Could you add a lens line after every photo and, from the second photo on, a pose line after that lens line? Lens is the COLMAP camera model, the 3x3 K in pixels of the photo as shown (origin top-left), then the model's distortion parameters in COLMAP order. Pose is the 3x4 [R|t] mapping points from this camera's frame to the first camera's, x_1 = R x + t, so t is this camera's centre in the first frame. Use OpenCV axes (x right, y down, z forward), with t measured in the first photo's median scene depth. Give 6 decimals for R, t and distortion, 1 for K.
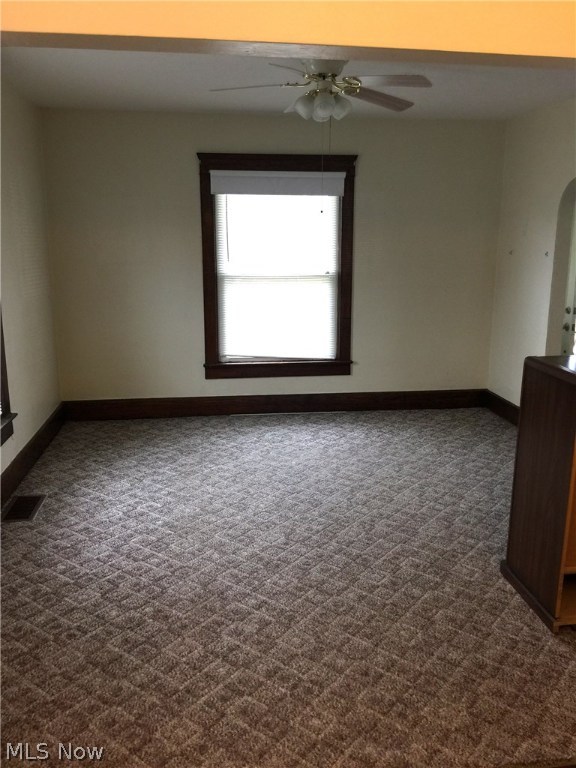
lens RADIAL K [[653.9, 0, 300.3], [0, 653.9, 379.1], [0, 0, 1]] dist [0.080641, -0.119087]
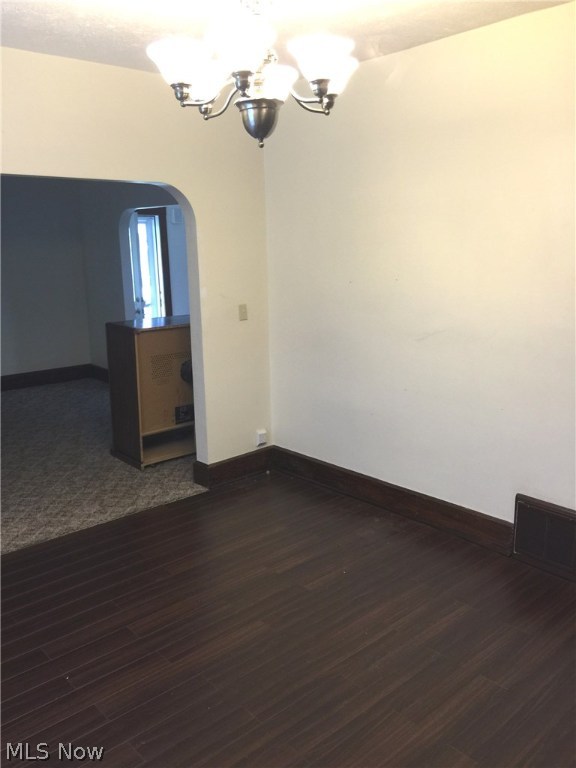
lens RADIAL K [[646.3, 0, 288.0], [0, 646.3, 384.0], [0, 0, 1]] dist [0.049375, -0.082357]
pose [[0.834630, -0.138649, 0.533075, -0.199583], [0.136858, 0.989652, 0.043124, 0.125340], [-0.533537, 0.036963, 0.844968, -0.729243]]
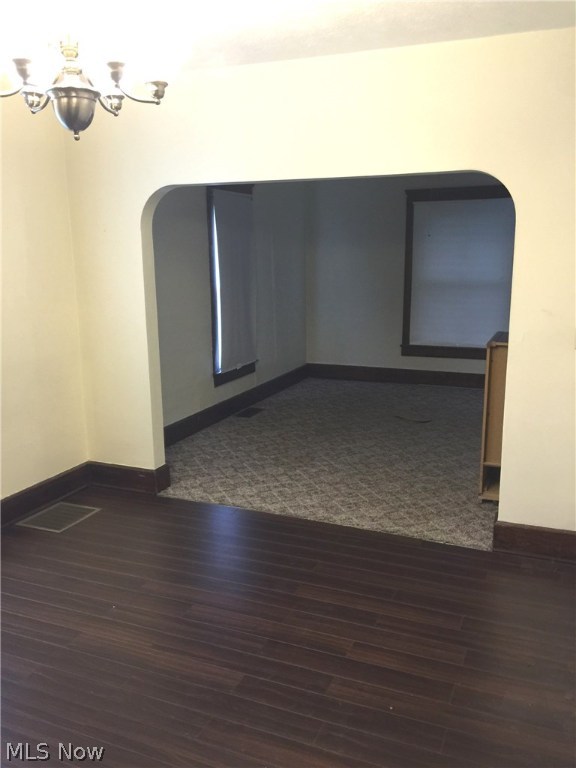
lens RADIAL K [[646.3, 0, 288.0], [0, 646.3, 384.0], [0, 0, 1]] dist [0.049375, -0.082357]
pose [[0.853042, 0.093378, -0.513420, 0.762865], [-0.094946, 0.995211, 0.023253, 0.107336], [0.513132, 0.028912, 0.857823, -0.571529]]
